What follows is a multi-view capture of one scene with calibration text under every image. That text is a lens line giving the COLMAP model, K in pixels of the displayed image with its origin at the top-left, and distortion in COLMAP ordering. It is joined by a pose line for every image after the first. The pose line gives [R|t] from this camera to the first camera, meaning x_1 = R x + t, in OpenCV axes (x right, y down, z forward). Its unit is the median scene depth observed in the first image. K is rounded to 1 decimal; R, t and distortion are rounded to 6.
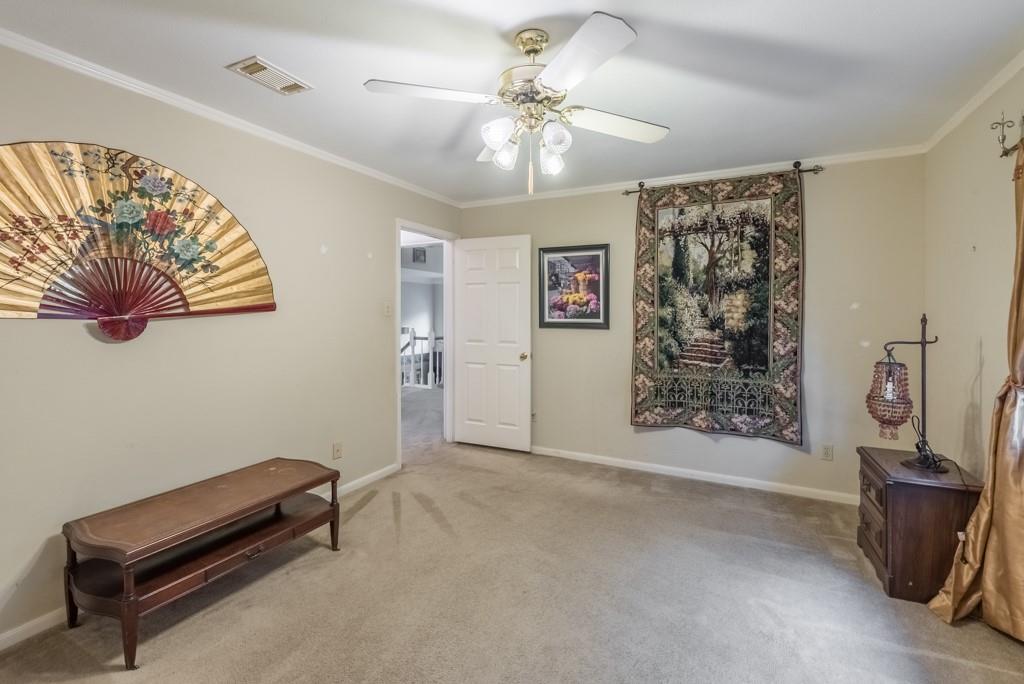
lens RADIAL K [[455.0, 0, 510.0], [0, 455.0, 316.1], [0, 0, 1]] dist [-0.000028, 0.000075]
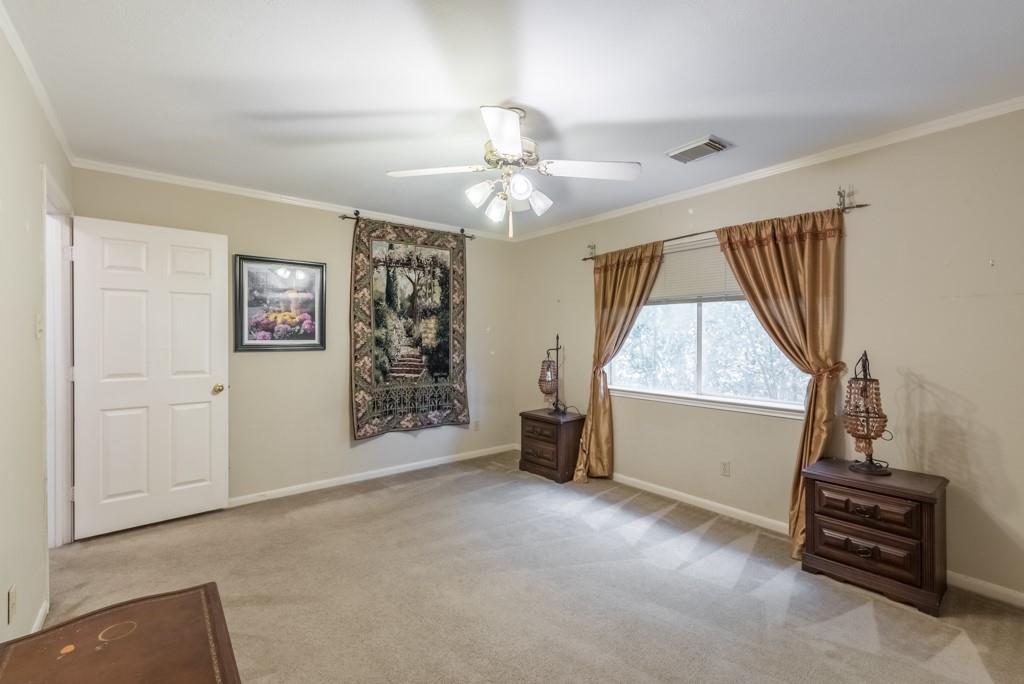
lens RADIAL K [[446.8, 0, 514.0], [0, 446.8, 339.0], [0, 0, 1]] dist [-0.000771, -0.000155]
pose [[0.397789, -0.010717, 0.917414, -0.562899], [0.007785, 0.999935, 0.008306, -0.000114], [-0.917444, 0.003838, 0.397846, 0.265607]]
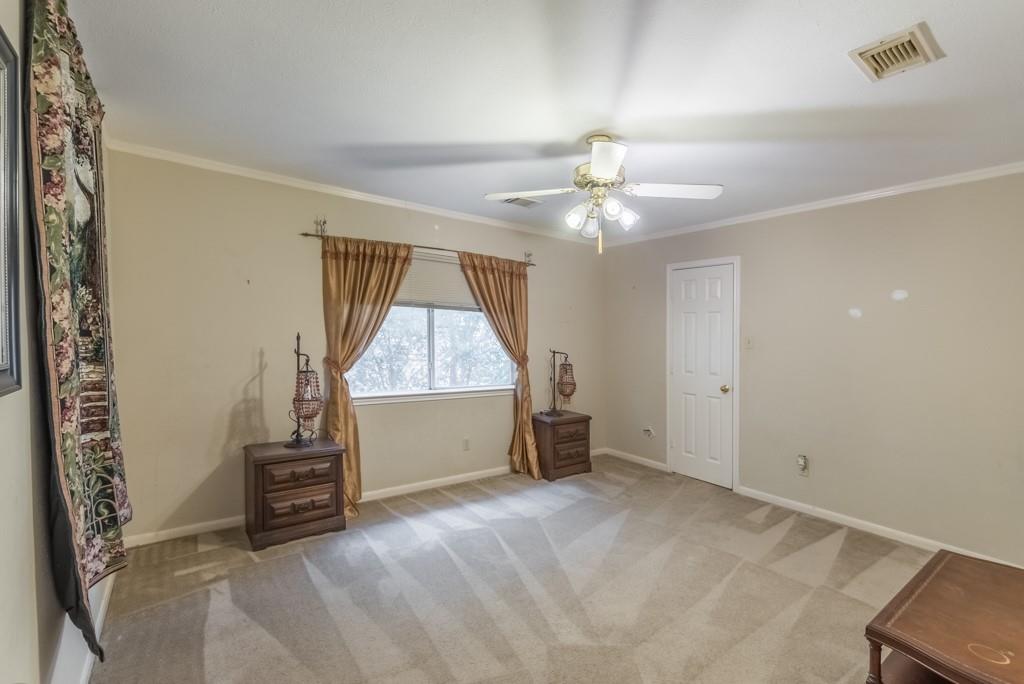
lens RADIAL K [[446.8, 0, 514.0], [0, 446.8, 339.0], [0, 0, 1]] dist [-0.000771, -0.000155]
pose [[-0.896609, -0.025332, 0.442098, -0.156127], [-0.022958, 0.999679, 0.010720, -0.010213], [-0.442227, -0.000538, -0.896903, 1.230662]]
